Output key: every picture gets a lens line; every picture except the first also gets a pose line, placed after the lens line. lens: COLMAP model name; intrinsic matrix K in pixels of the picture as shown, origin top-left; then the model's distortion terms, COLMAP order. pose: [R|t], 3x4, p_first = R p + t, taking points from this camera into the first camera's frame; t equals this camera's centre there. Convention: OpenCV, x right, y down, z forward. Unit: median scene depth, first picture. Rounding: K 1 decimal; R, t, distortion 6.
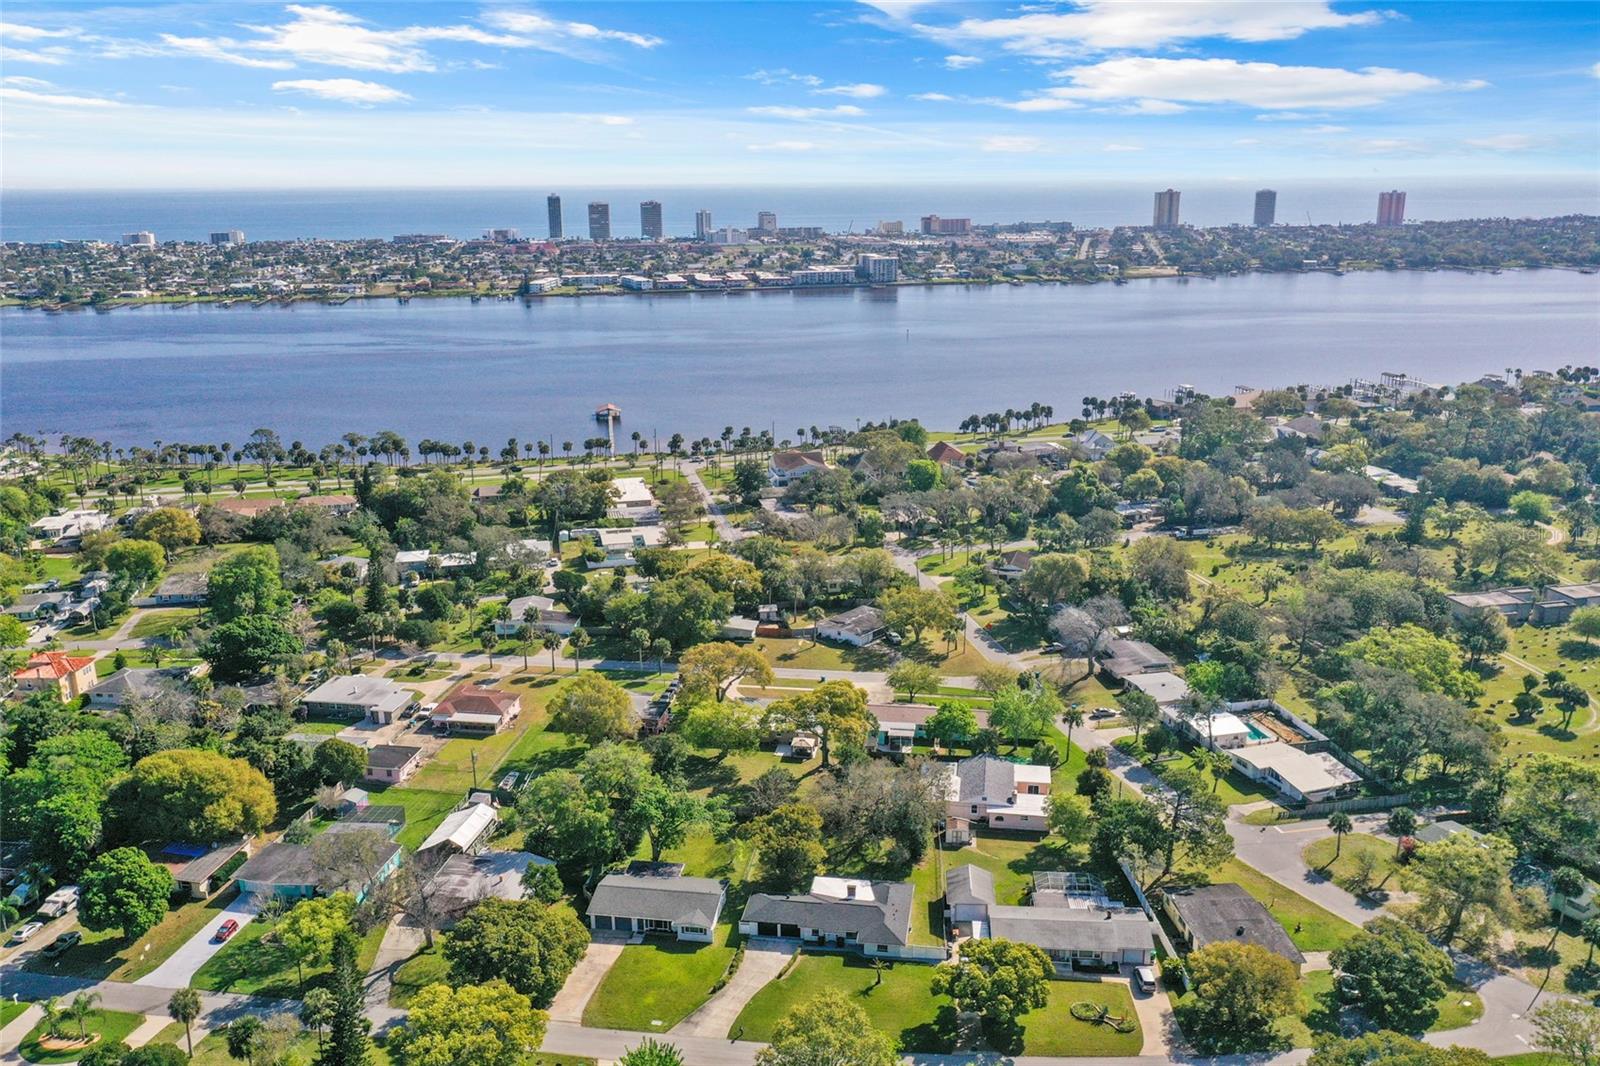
lens RADIAL K [[1277.0, 0, 800.3], [0, 1277.0, 533.2], [0, 0, 1]] dist [0.010043, 0.008938]
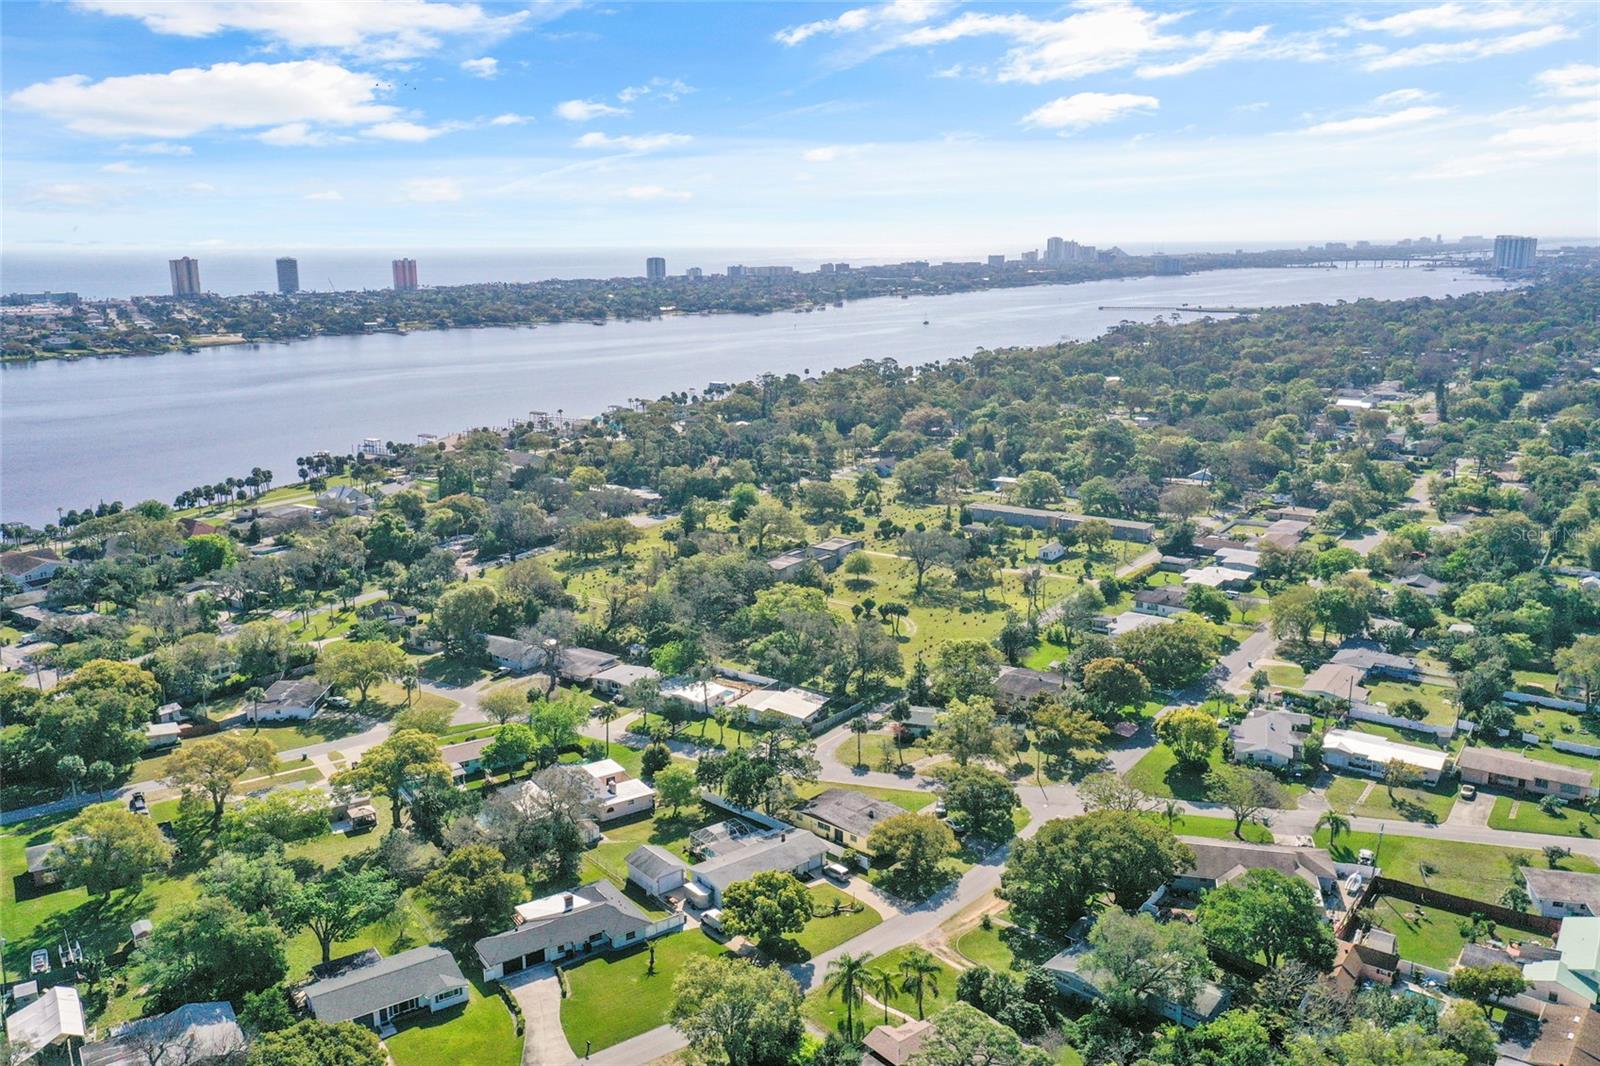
lens RADIAL K [[1277.0, 0, 801.1], [0, 1277.0, 533.2], [0, 0, 1]] dist [0.010043, 0.008938]
pose [[0.727038, -0.147864, 0.670486, -0.185257], [0.183293, 0.982893, 0.018007, 0.002966], [-0.661679, 0.109804, 0.741704, 0.036259]]
